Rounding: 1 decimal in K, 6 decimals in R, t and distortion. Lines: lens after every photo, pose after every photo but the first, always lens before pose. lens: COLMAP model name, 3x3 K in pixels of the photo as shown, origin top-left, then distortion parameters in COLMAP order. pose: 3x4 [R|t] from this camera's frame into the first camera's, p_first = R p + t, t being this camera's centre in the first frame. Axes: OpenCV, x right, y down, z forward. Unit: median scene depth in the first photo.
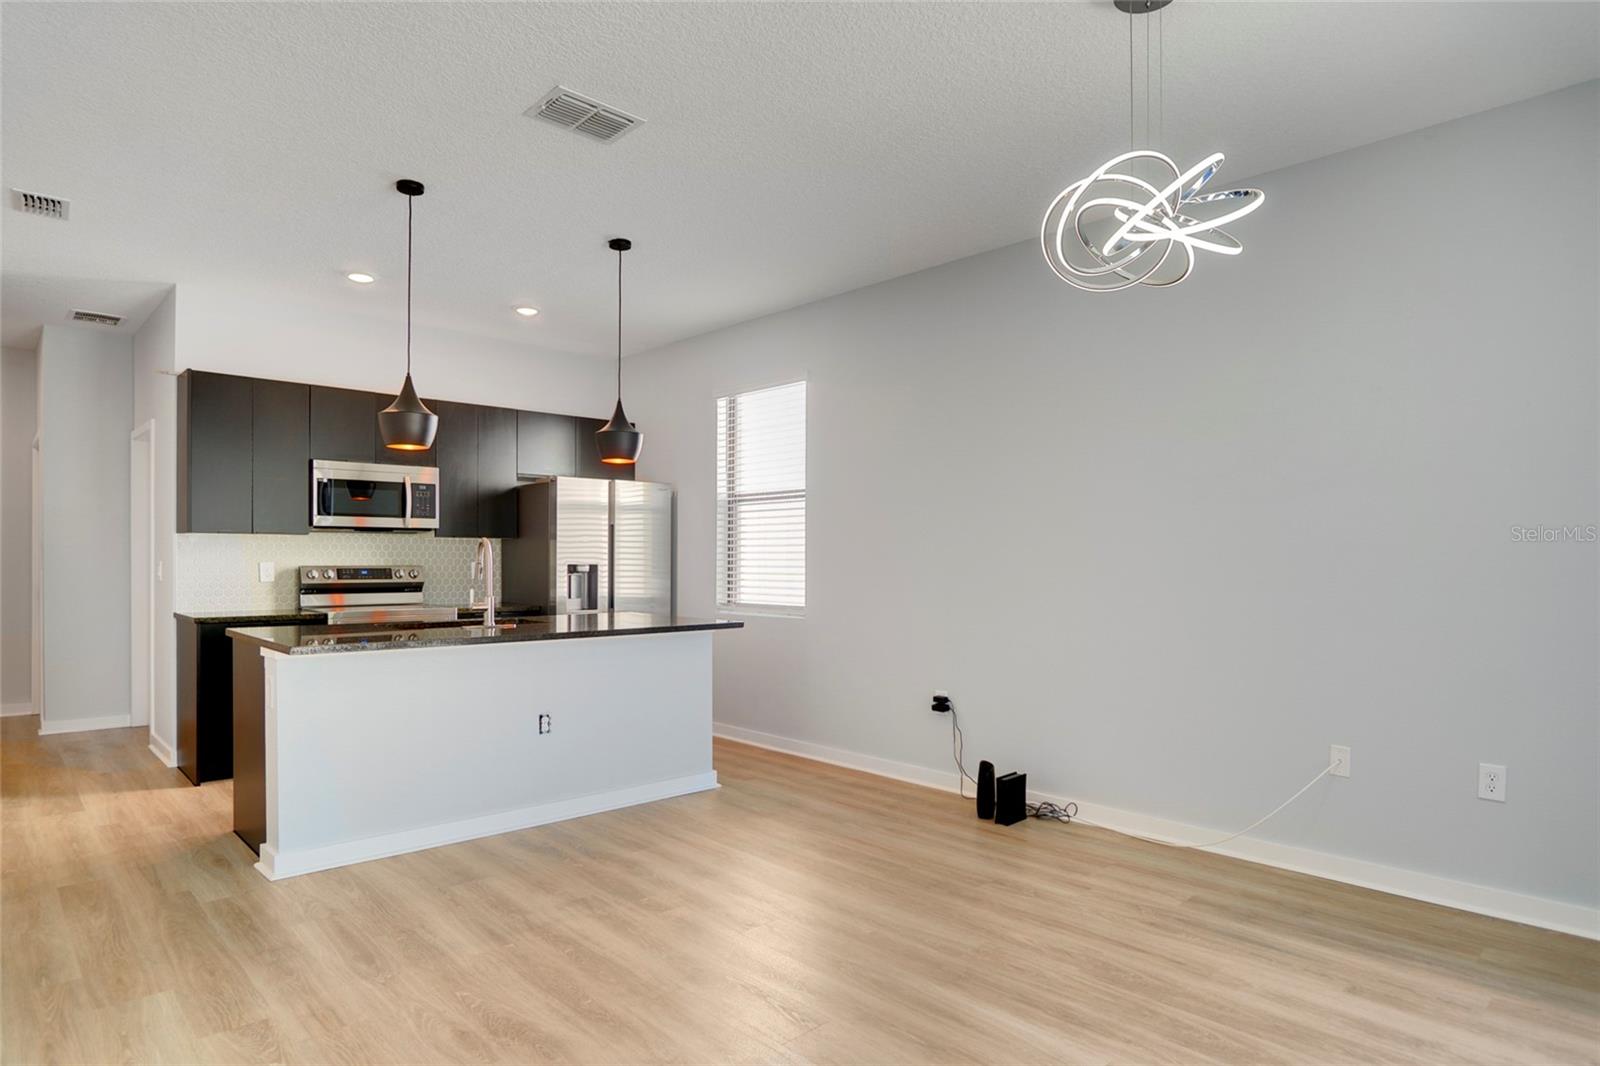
lens RADIAL K [[893.4, 0, 814.7], [0, 893.4, 559.0], [0, 0, 1]] dist [-0.016965, -0.000168]
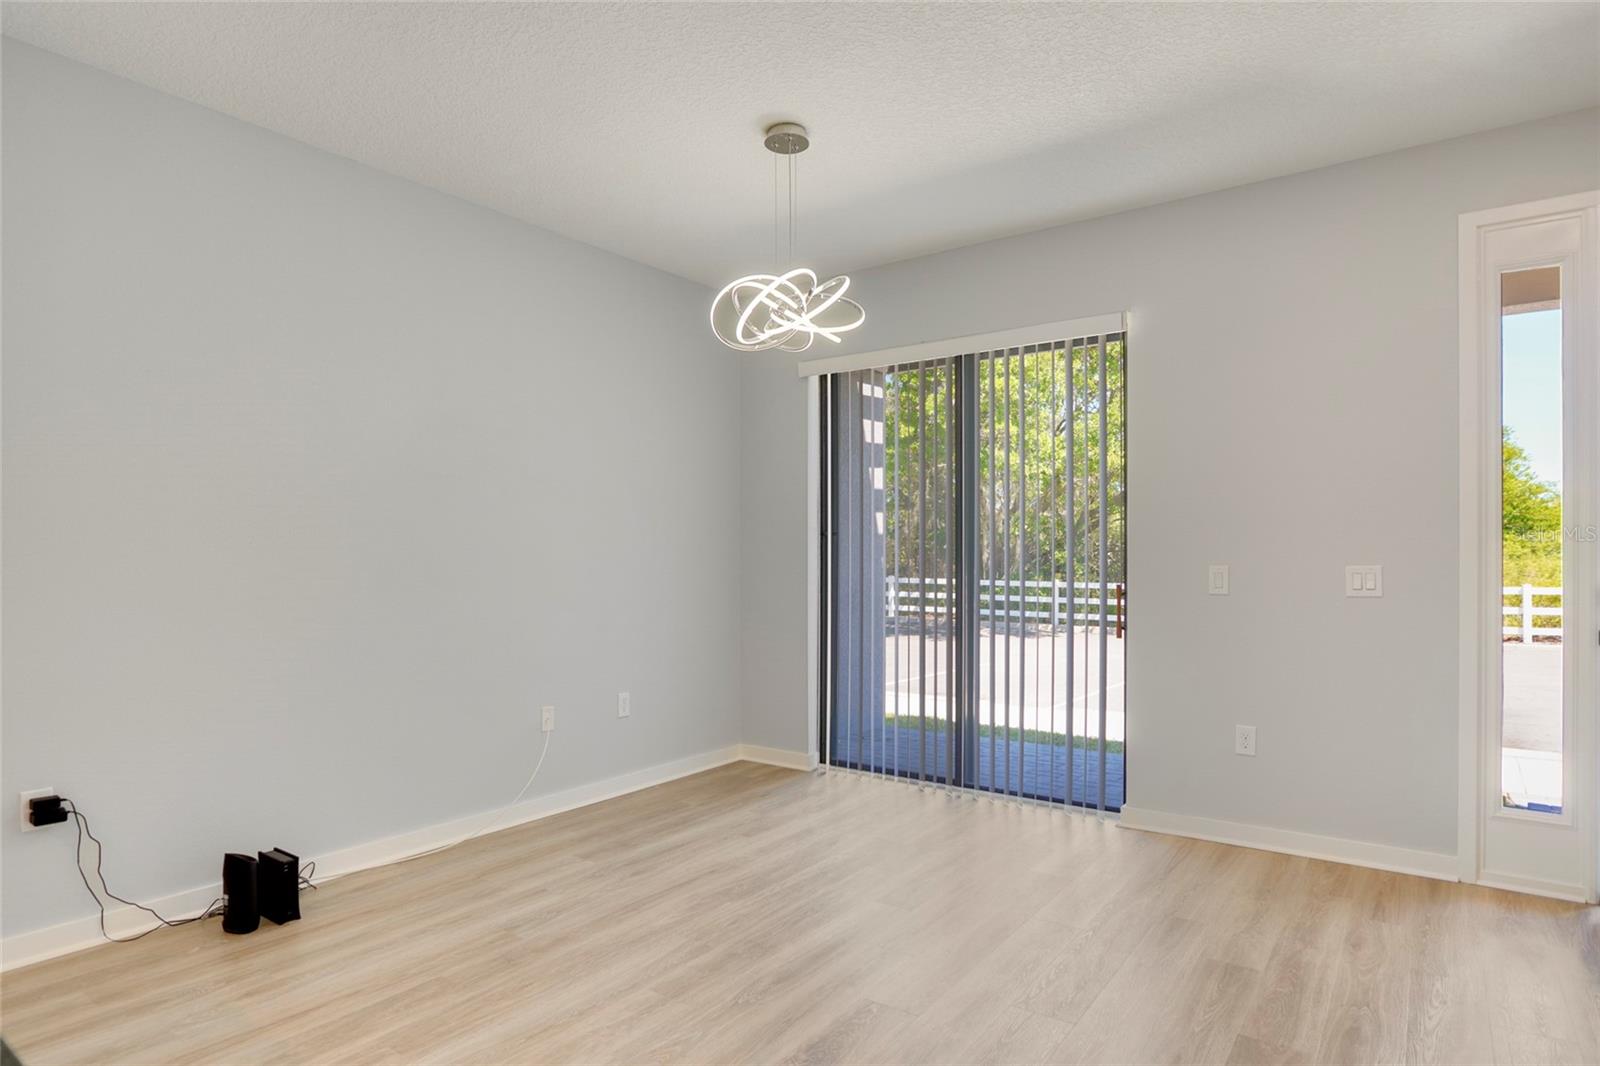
lens RADIAL K [[882.4, 0, 798.9], [0, 882.4, 562.4], [0, 0, 1]] dist [-0.026726, 0.002400]
pose [[-0.165551, -0.011681, 0.986132, -0.550138], [-0.001981, 0.999932, 0.011512, -0.006571], [-0.986199, -0.000048, -0.165562, 0.689584]]
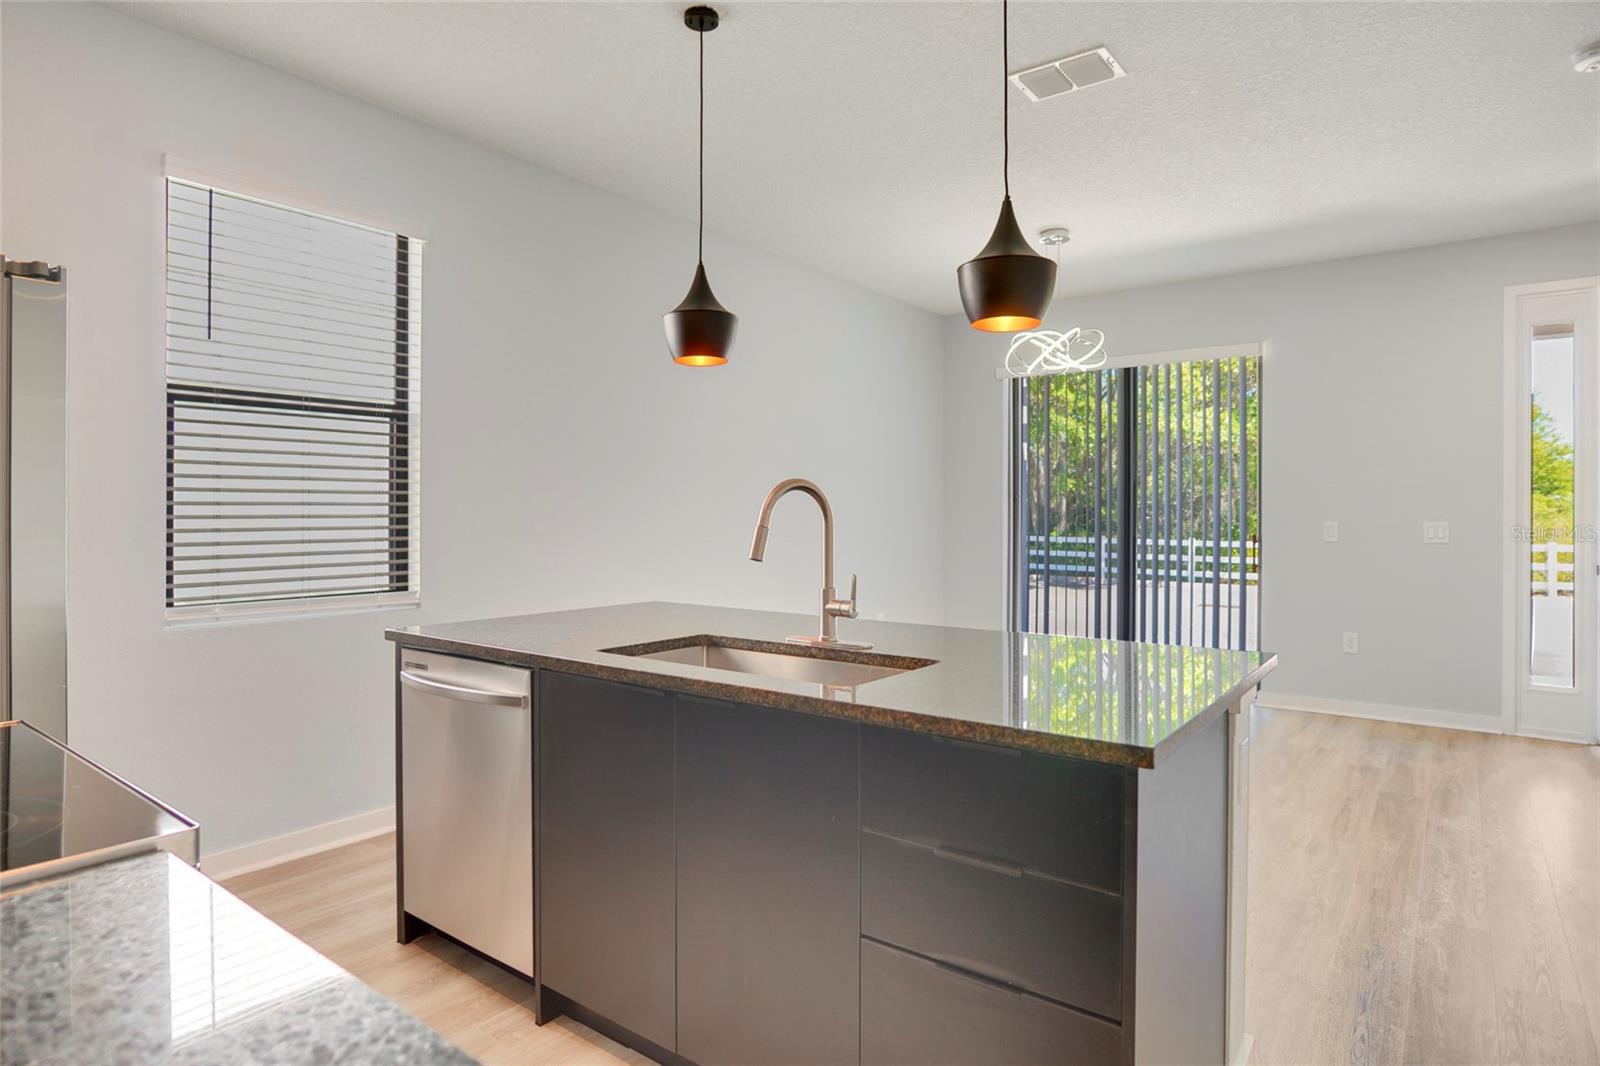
lens RADIAL K [[886.9, 0, 798.6], [0, 886.9, 519.3], [0, 0, 1]] dist [-0.016924, -0.000057]
pose [[-0.153024, -0.011760, 0.988153, -0.891260], [-0.005123, 0.999925, 0.011106, -0.007711], [-0.988209, -0.003363, -0.153073, 1.083199]]
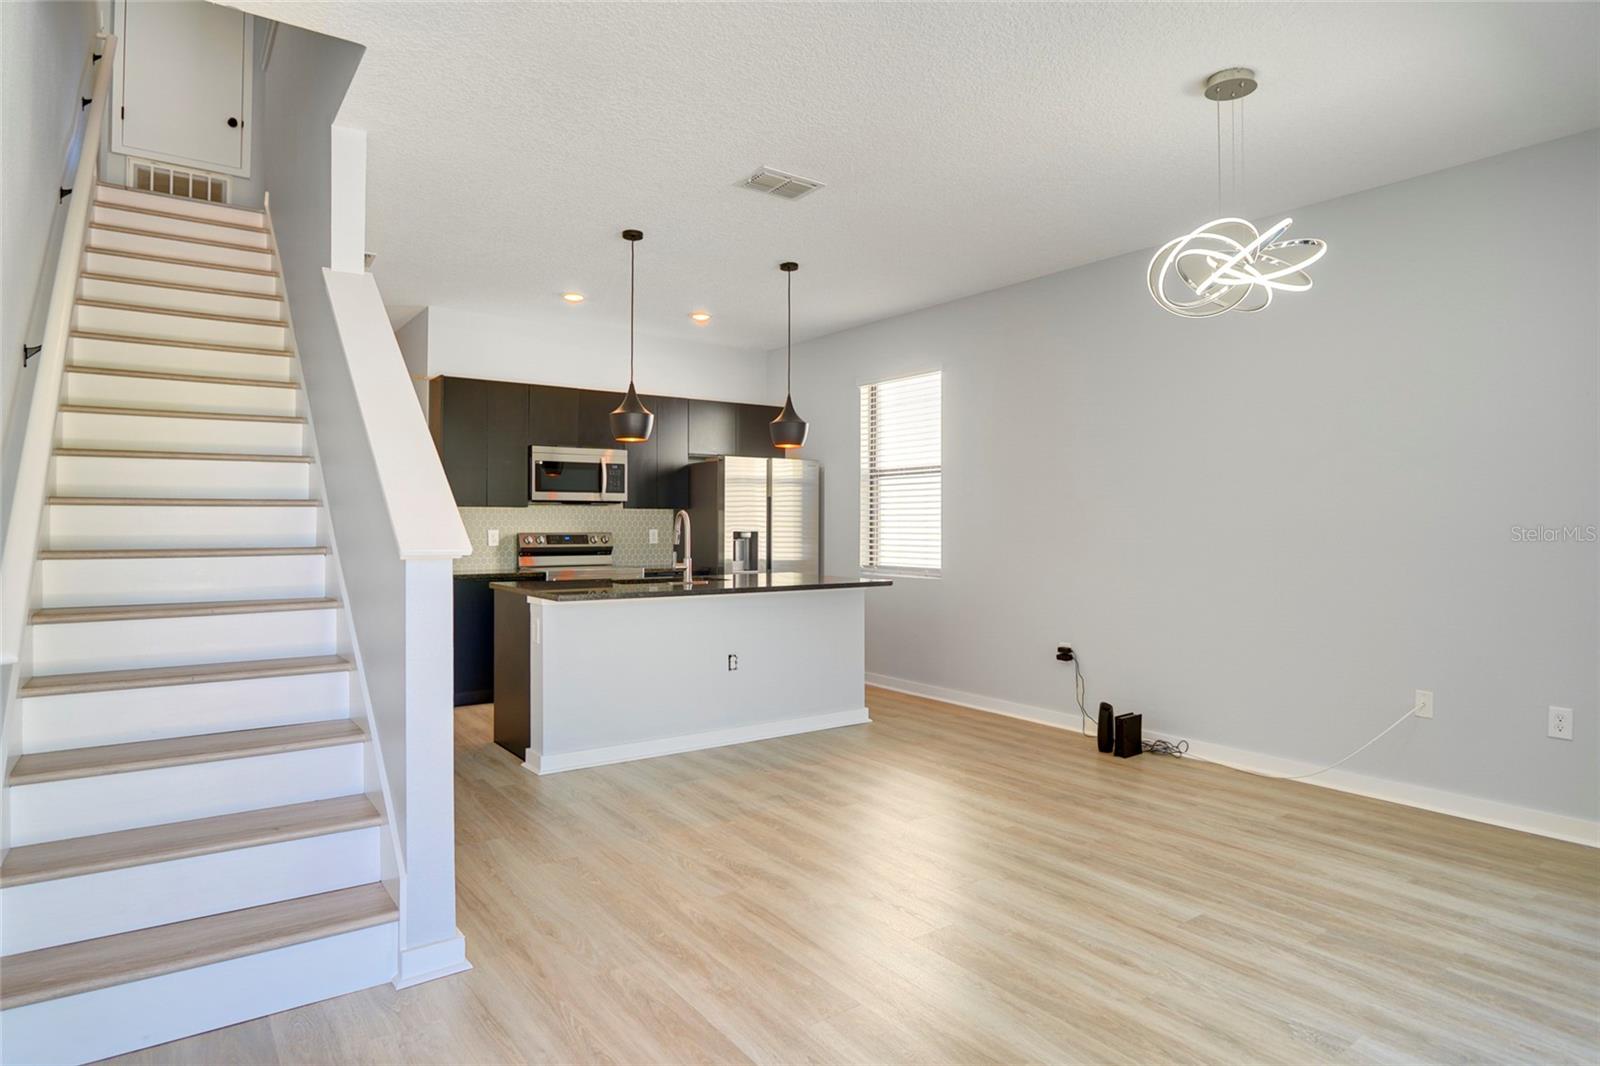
lens RADIAL K [[886.9, 0, 798.6], [0, 886.9, 519.3], [0, 0, 1]] dist [-0.016924, -0.000057]
pose [[0.989687, -0.001821, -0.143236, -0.037625], [0.001181, 0.999989, -0.004551, -0.006413], [0.143243, 0.004335, 0.989678, -0.194496]]
